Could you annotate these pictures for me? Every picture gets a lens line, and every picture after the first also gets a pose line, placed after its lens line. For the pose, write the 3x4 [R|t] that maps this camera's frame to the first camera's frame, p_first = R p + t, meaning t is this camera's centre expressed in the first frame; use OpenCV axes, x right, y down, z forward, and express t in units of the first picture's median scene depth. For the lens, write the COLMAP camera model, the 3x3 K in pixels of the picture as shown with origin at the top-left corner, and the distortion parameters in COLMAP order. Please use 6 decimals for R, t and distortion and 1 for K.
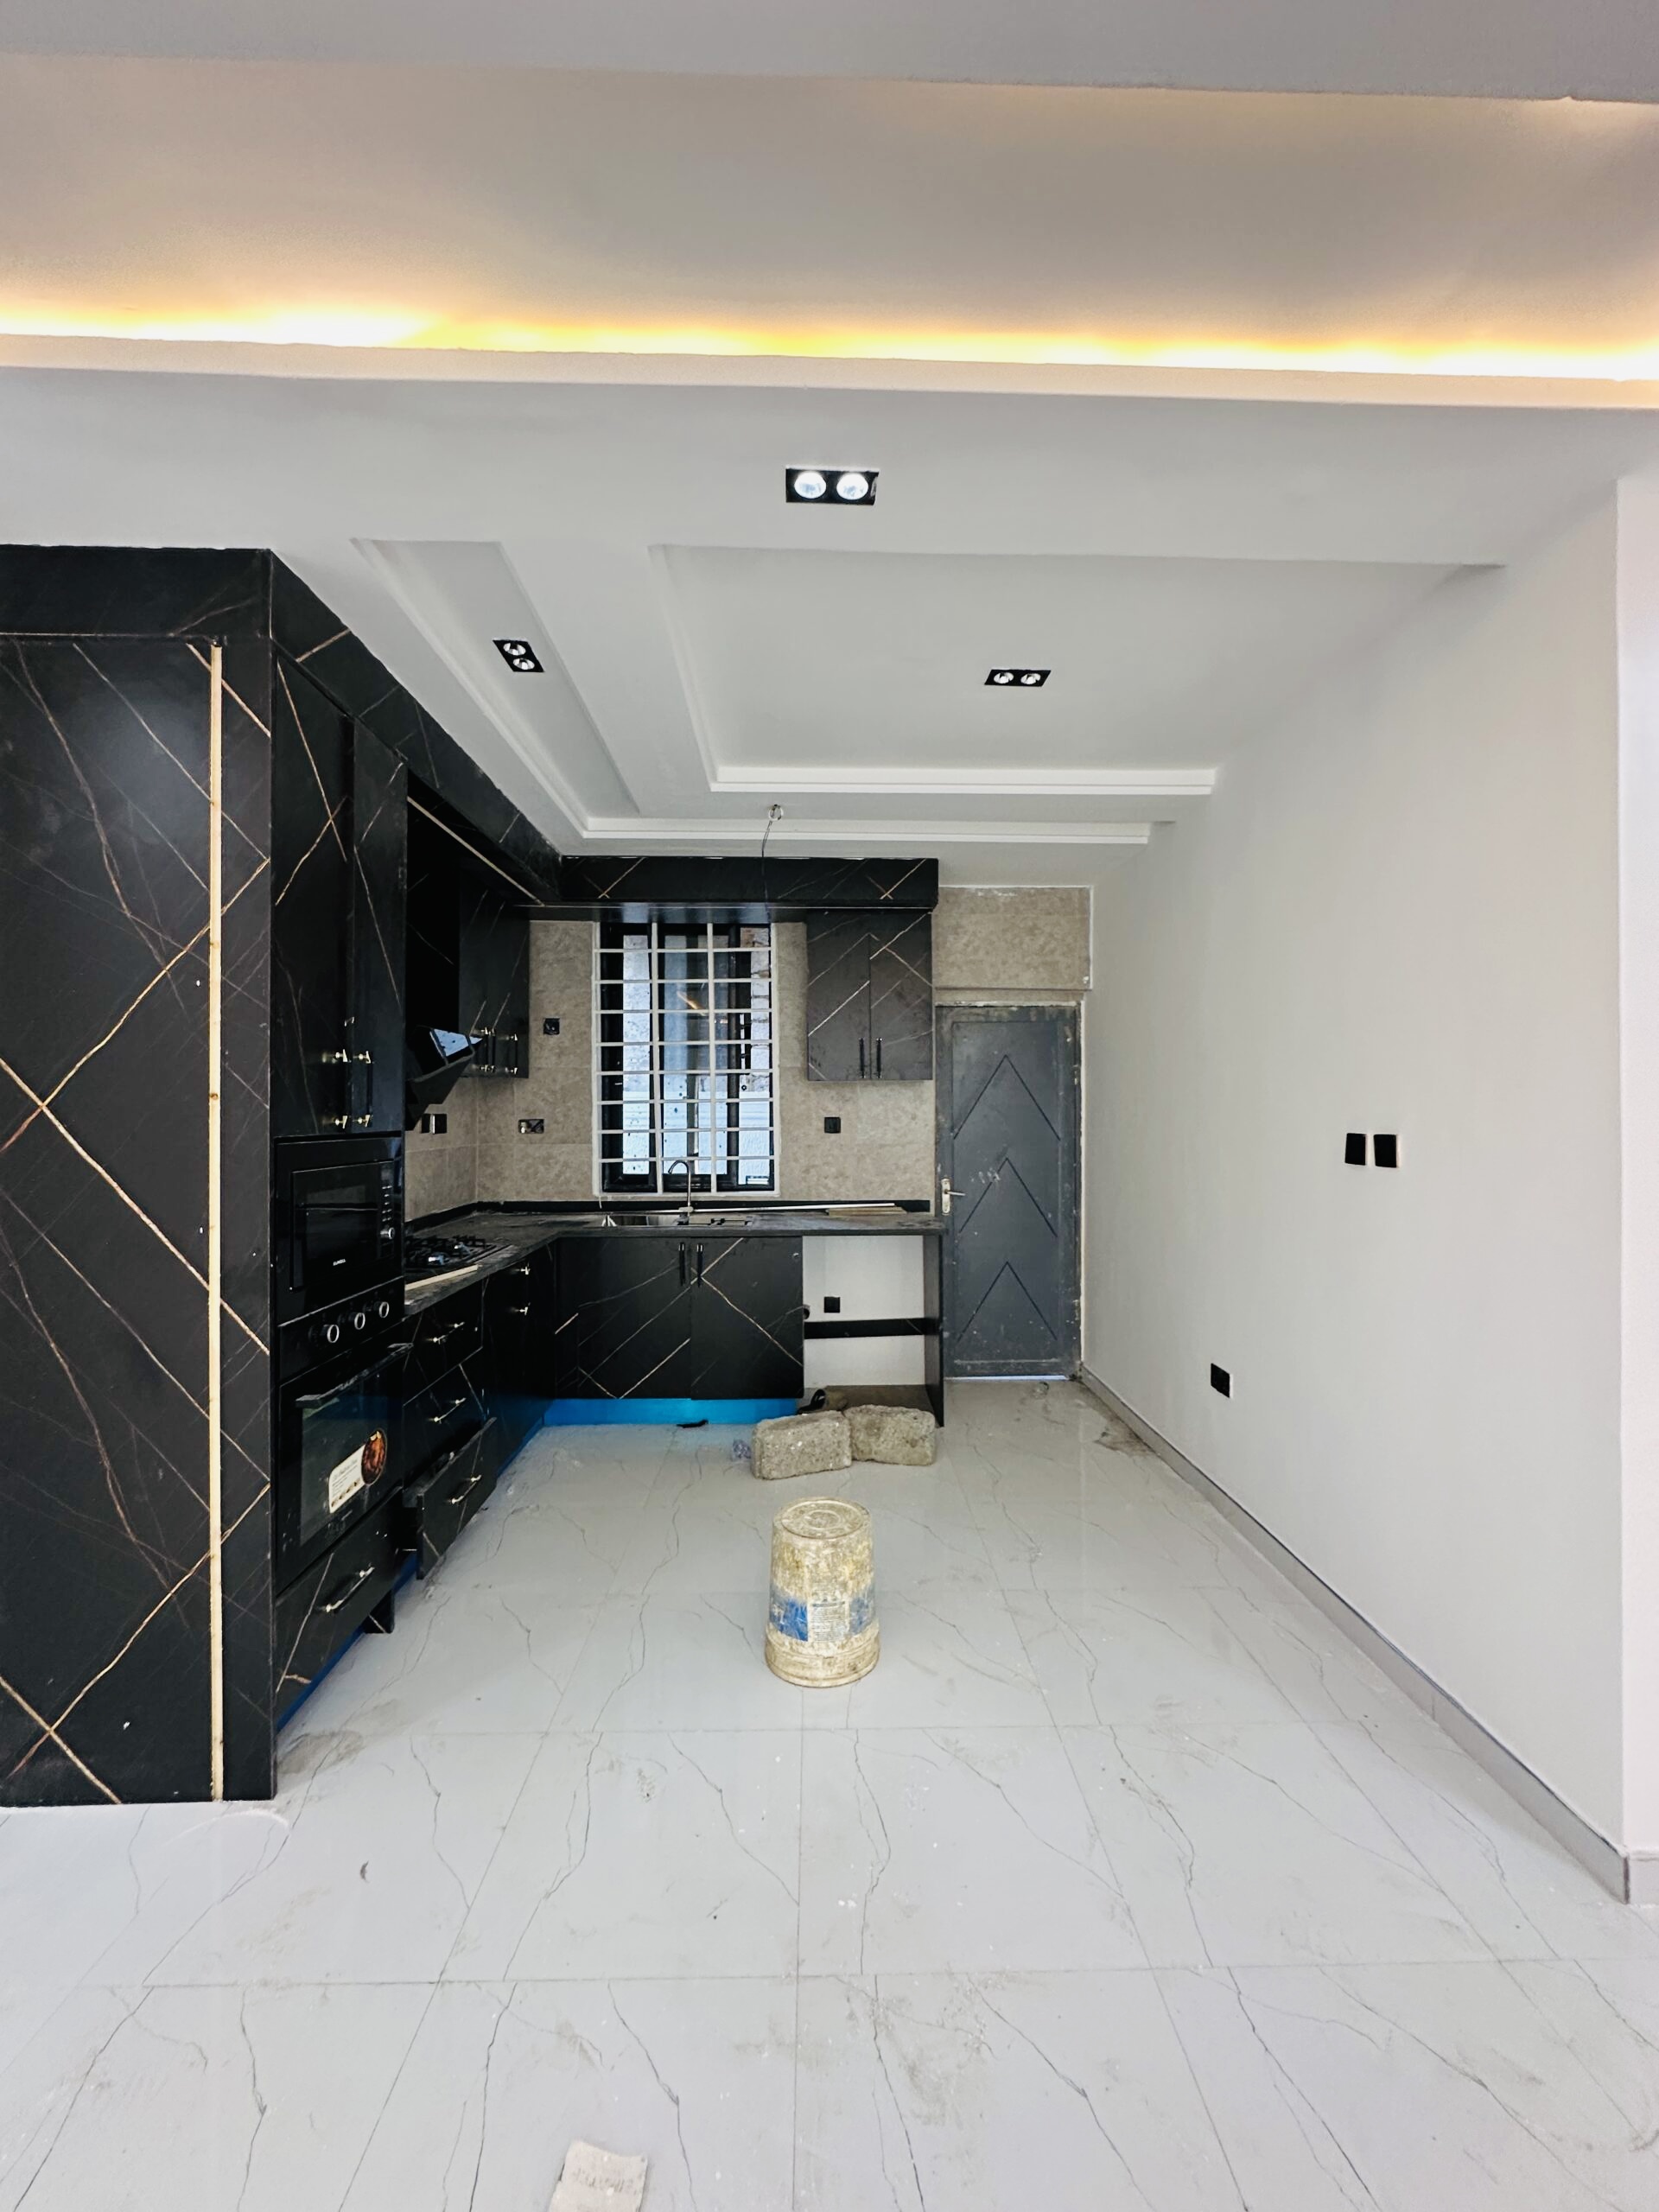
lens RADIAL K [[893.6, 0, 820.0], [0, 893.6, 1108.1], [0, 0, 1]] dist [-0.001134, -0.000228]
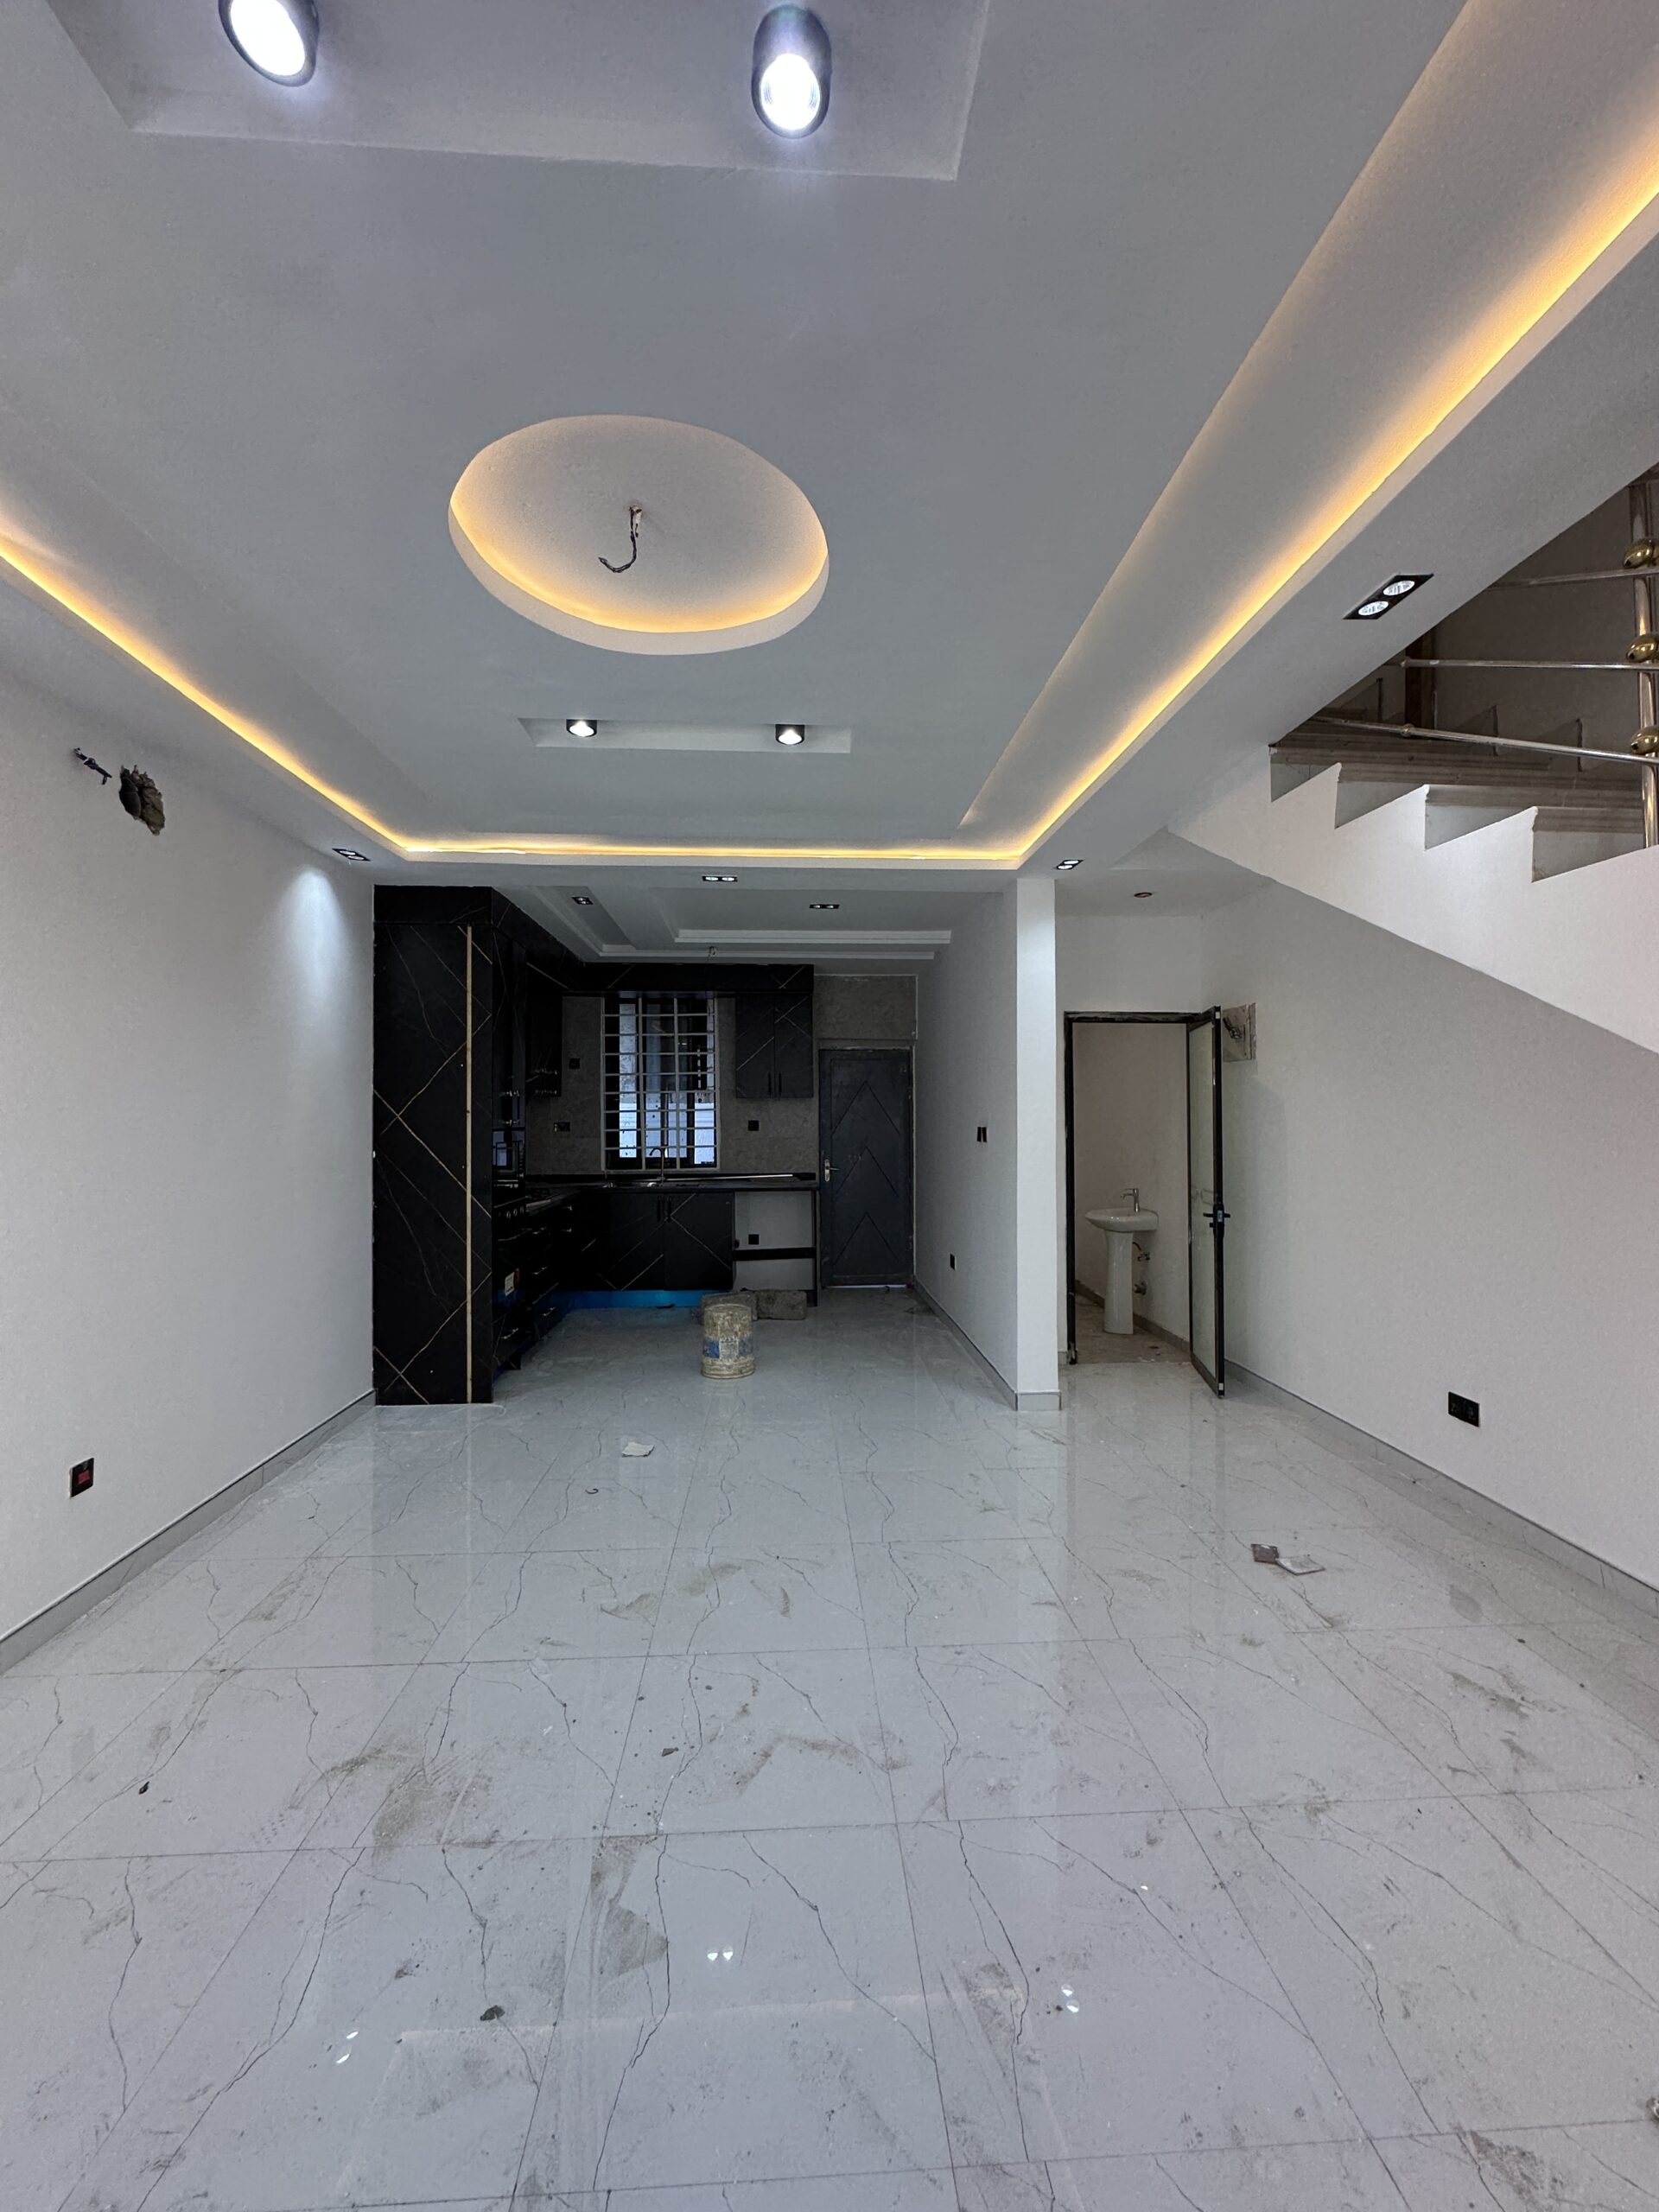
lens RADIAL K [[893.6, 0, 824.5], [0, 893.6, 1104.9], [0, 0, 1]] dist [-0.001134, -0.000228]
pose [[0.999227, -0.003067, 0.039195, 0.079119], [0.003425, 0.999953, -0.009069, -0.002833], [-0.039165, 0.009196, 0.999190, -0.597714]]
